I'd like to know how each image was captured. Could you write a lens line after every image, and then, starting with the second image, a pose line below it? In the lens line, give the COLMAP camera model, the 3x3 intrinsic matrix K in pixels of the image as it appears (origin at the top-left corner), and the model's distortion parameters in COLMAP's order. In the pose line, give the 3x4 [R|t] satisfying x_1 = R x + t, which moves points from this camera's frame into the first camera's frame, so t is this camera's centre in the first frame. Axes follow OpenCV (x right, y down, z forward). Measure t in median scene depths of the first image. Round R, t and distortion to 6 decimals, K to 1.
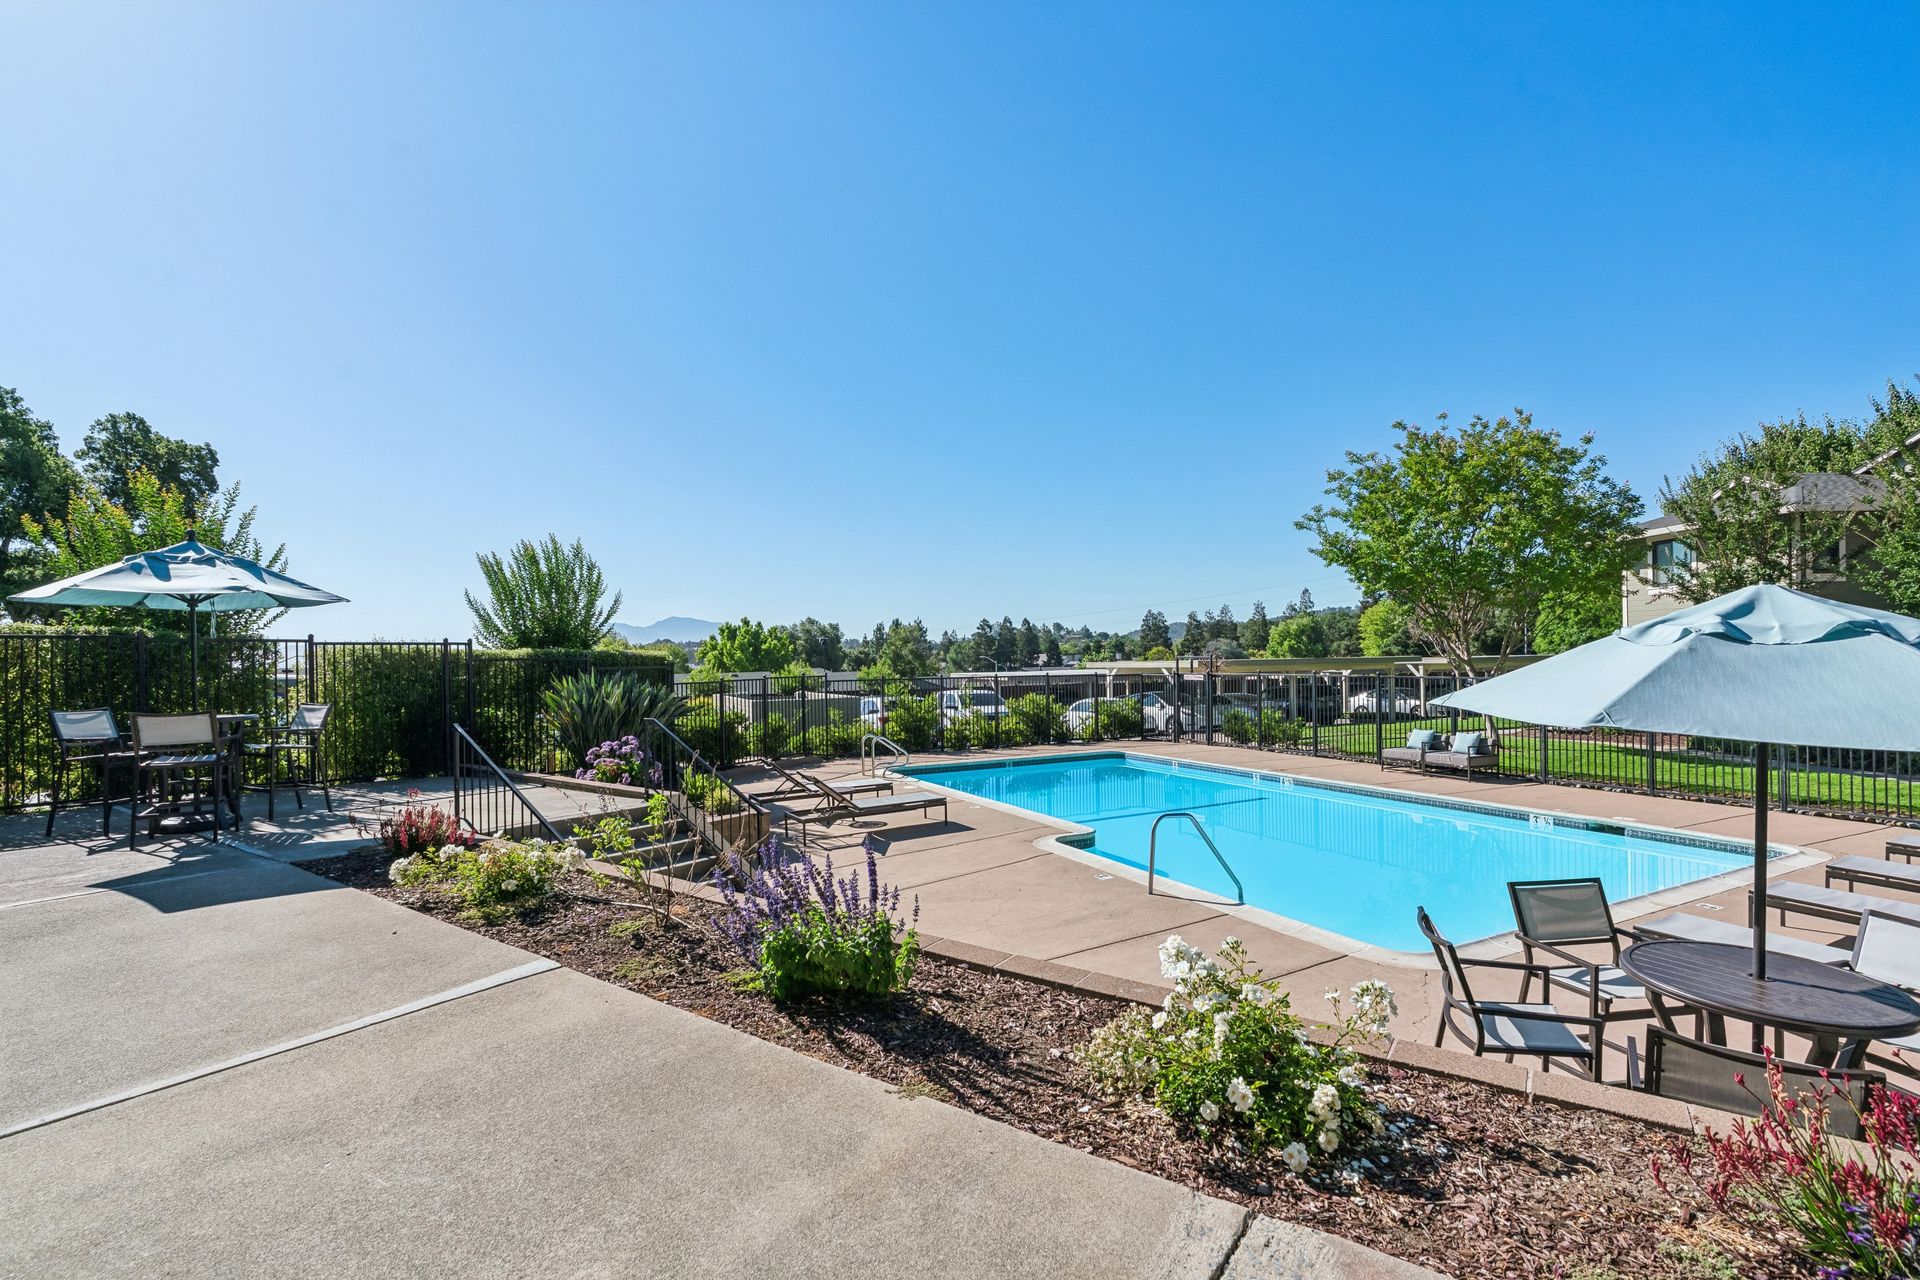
lens RADIAL K [[862.0, 0, 960.0], [0, 862.0, 640.0], [0, 0, 1]] dist [-0.003445, -0.000243]
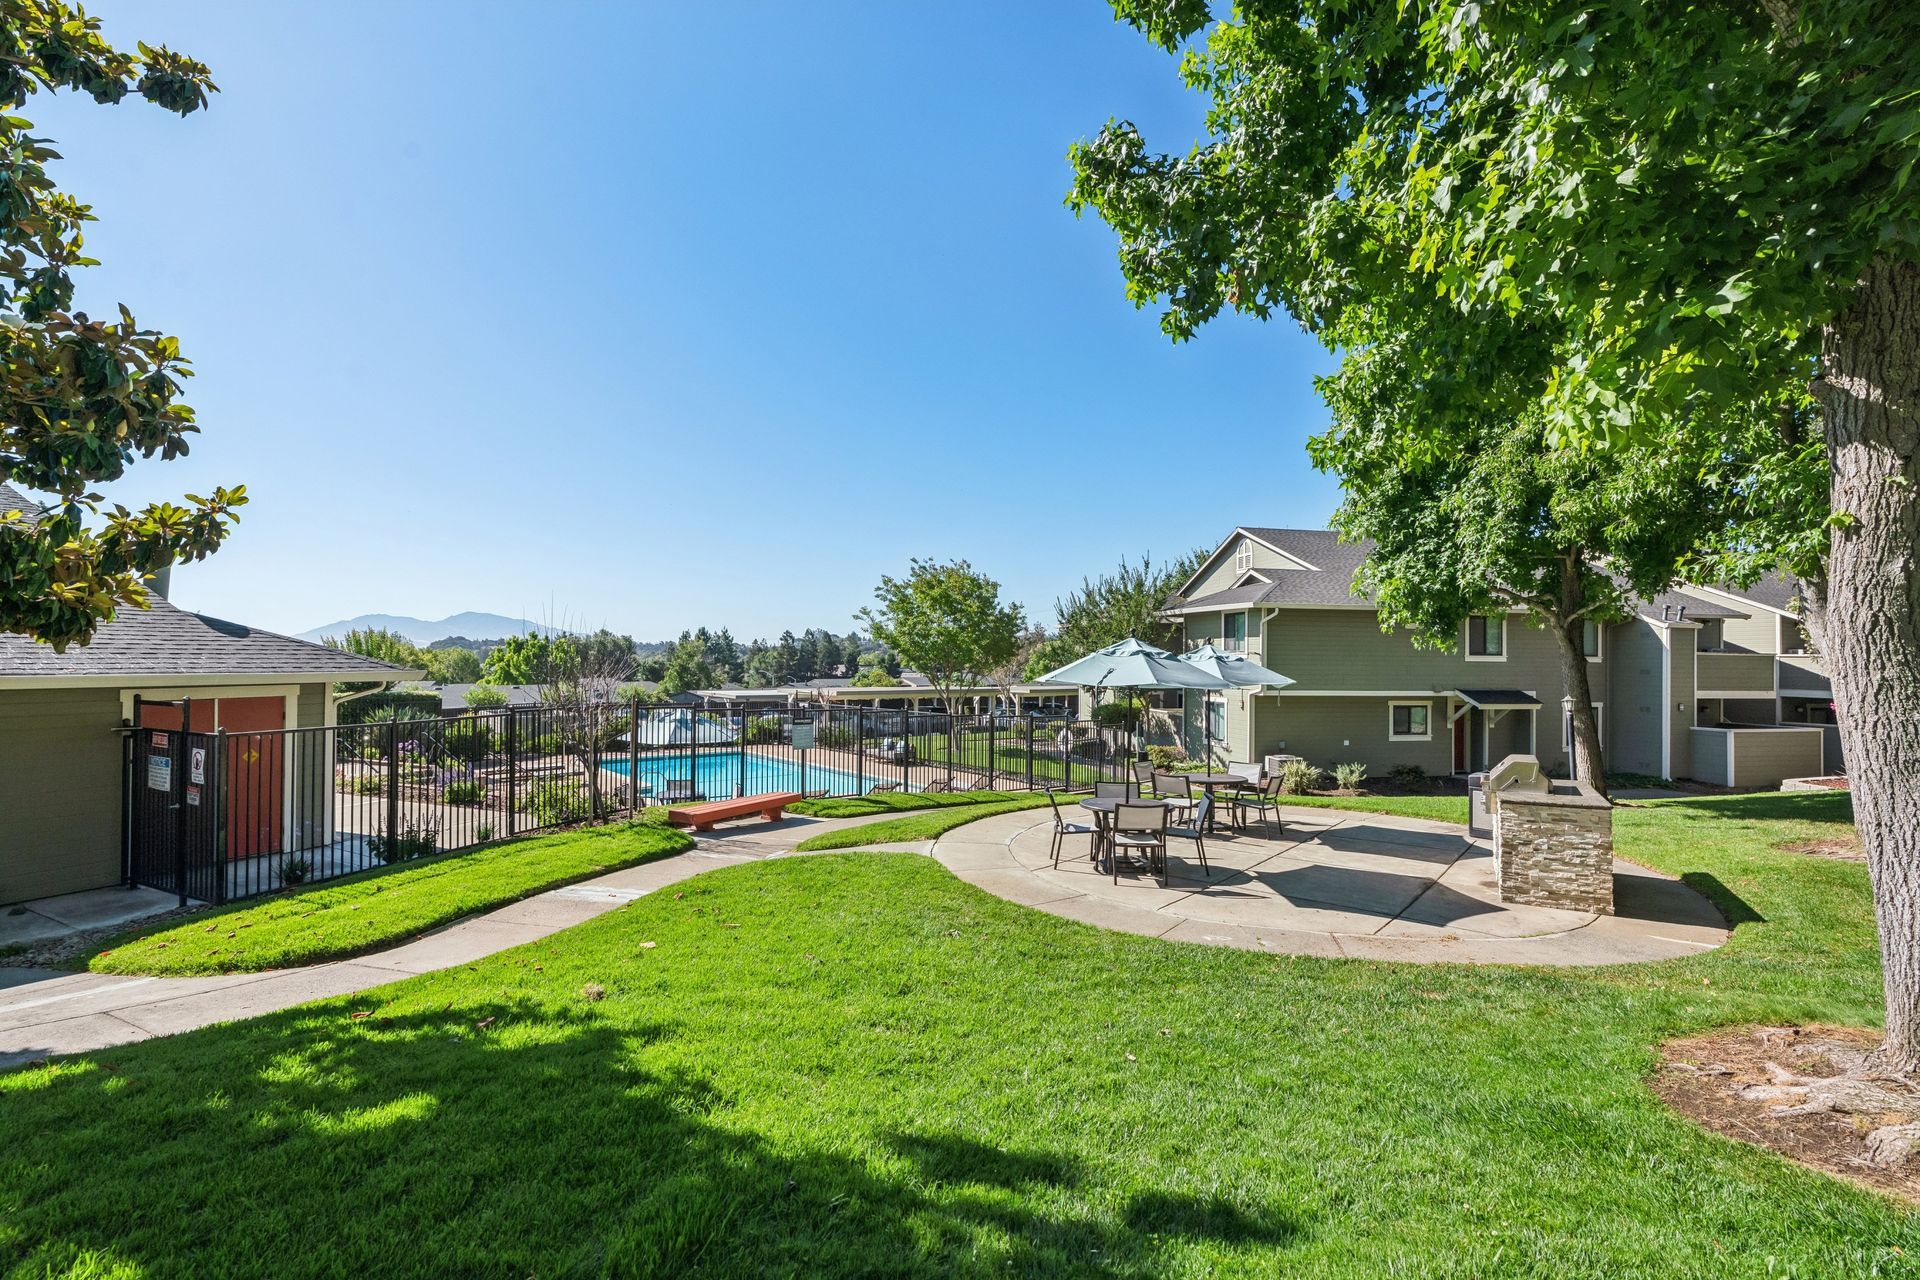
lens RADIAL K [[862.0, 0, 960.0], [0, 862.0, 640.0], [0, 0, 1]] dist [-0.003445, -0.000243]
pose [[0.980229, 0.029155, 0.195709, 0.056771], [-0.027798, 0.999567, -0.009678, -0.016591], [-0.195906, 0.004046, 0.980614, -0.148233]]
